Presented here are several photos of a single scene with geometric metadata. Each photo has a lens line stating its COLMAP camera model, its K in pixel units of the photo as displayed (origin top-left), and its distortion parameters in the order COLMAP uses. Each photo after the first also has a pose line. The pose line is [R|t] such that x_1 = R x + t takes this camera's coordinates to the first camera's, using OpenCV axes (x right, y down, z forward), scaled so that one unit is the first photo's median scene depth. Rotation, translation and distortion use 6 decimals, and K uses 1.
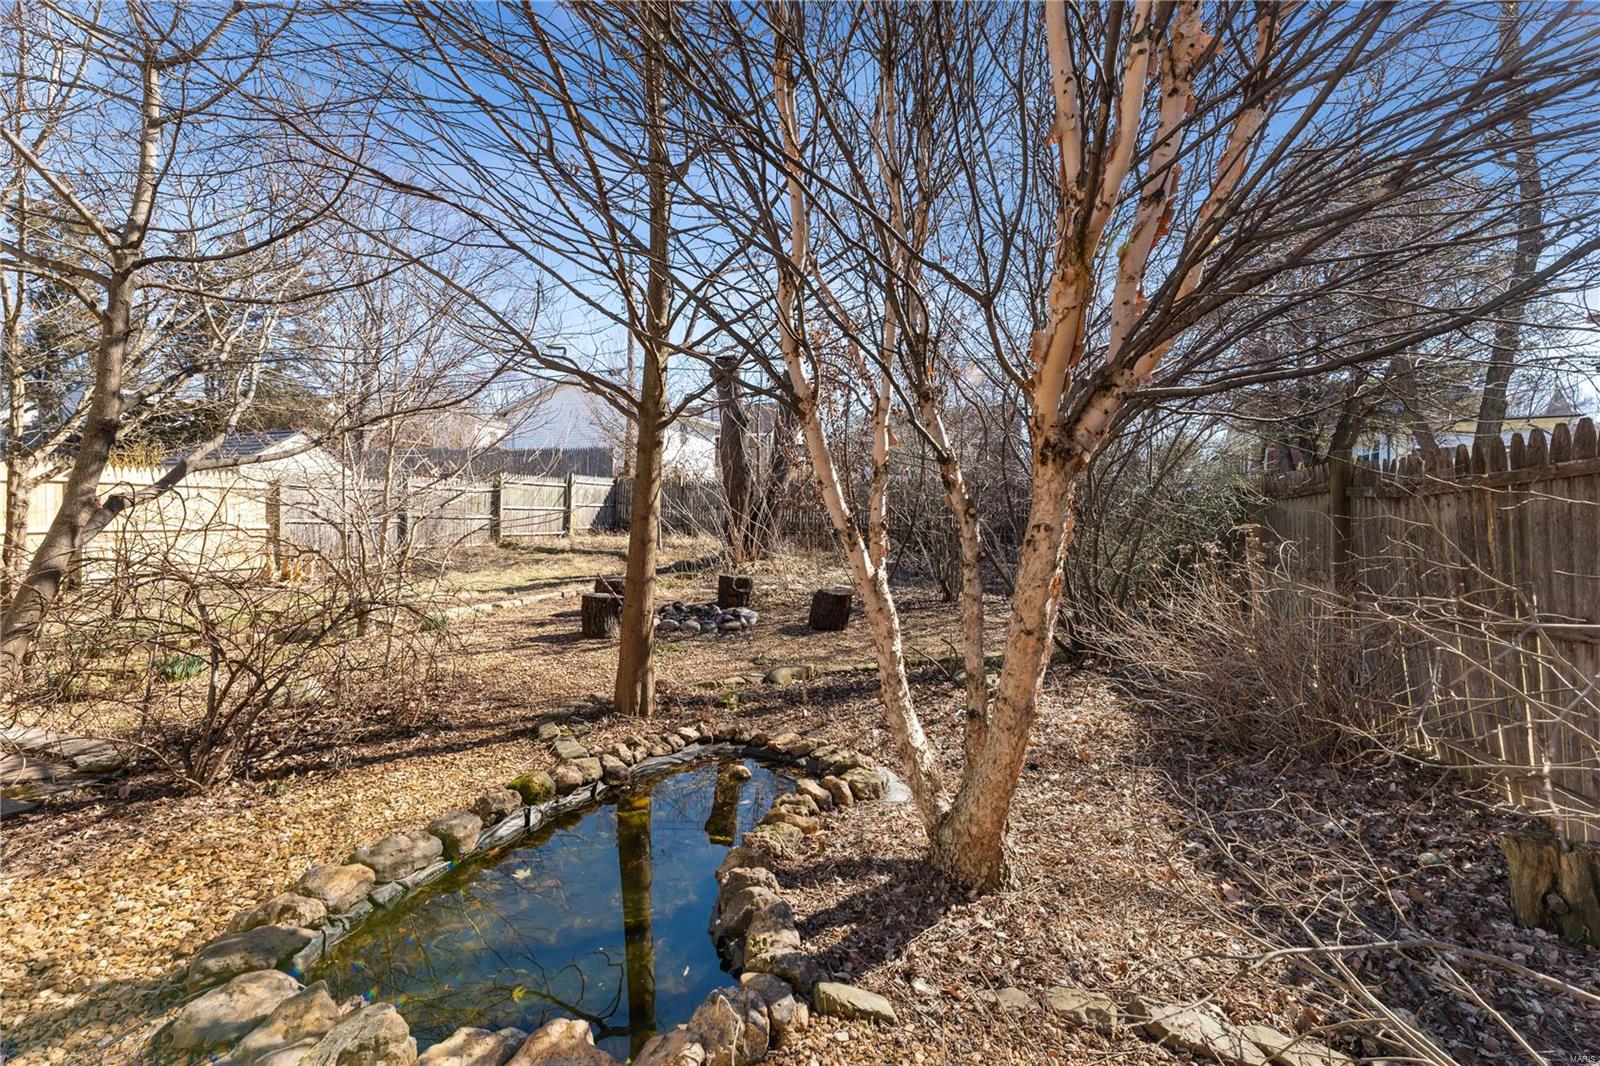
lens RADIAL K [[597.5, 0, 800.0], [0, 597.5, 533.7], [0, 0, 1]] dist [0.002764, -0.000063]
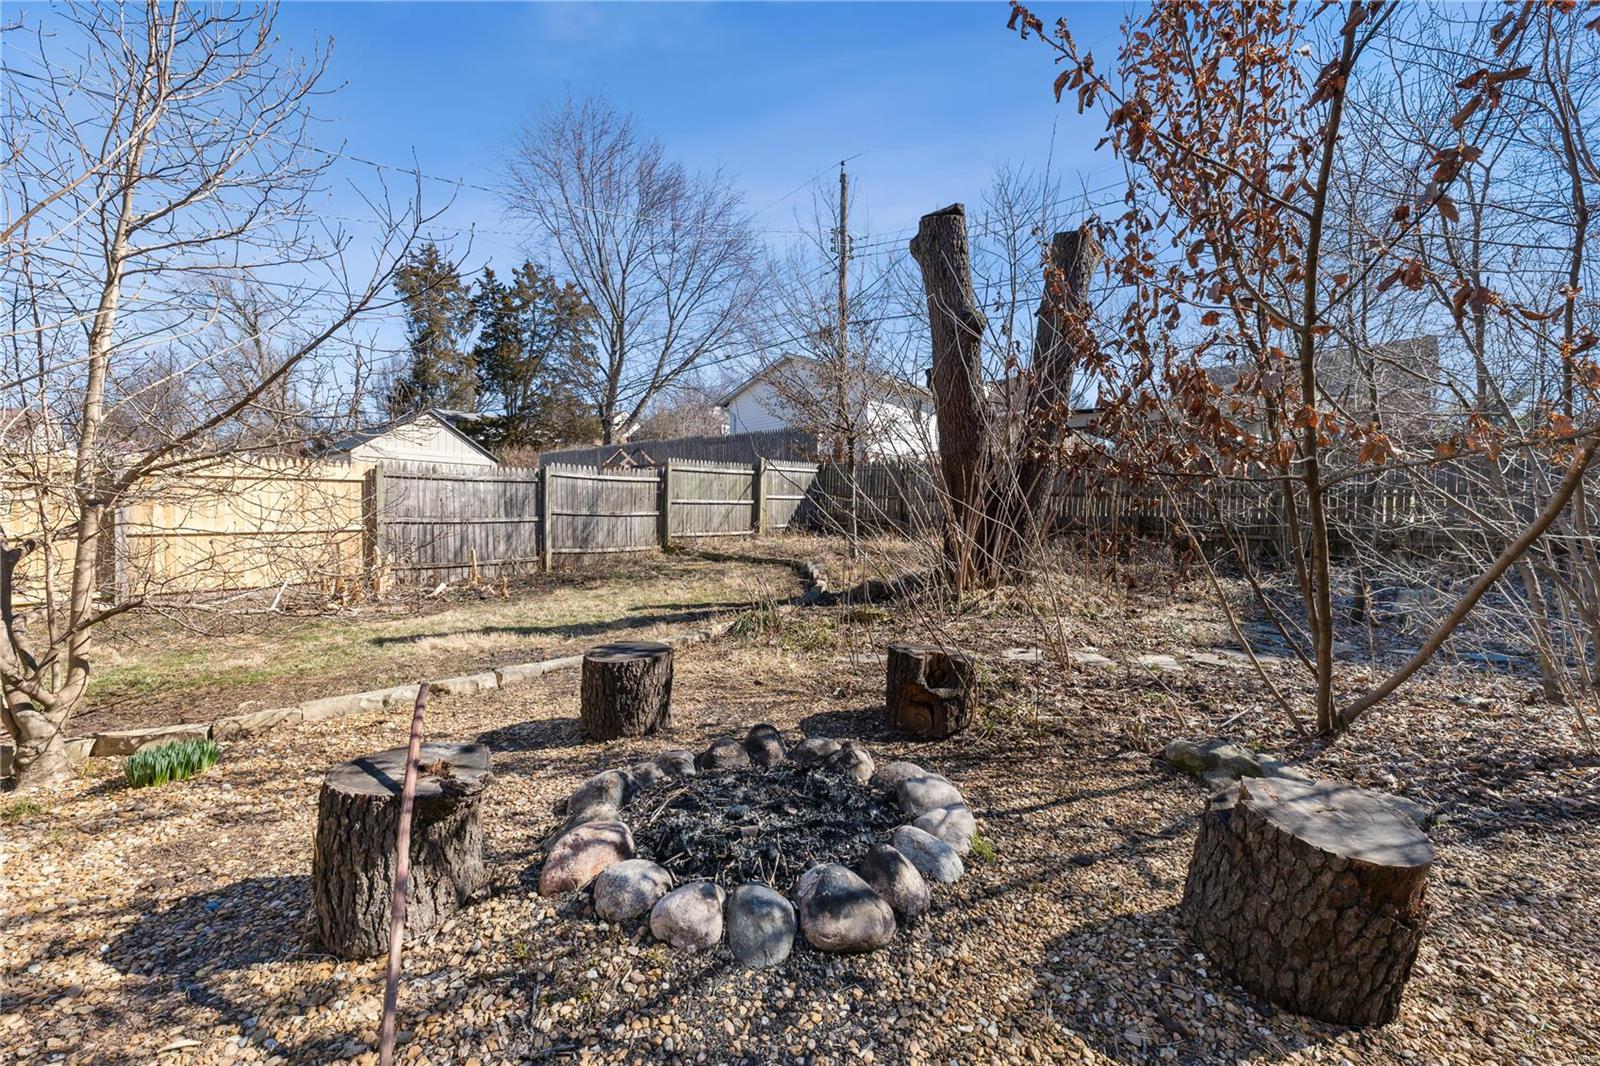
lens RADIAL K [[597.5, 0, 796.2], [0, 597.5, 531.5], [0, 0, 1]] dist [0.002764, -0.000063]
pose [[0.910814, -0.000454, -0.412816, -0.013325], [0.002836, 0.999983, 0.005157, -0.007911], [0.412807, -0.005868, 0.910800, 0.350941]]
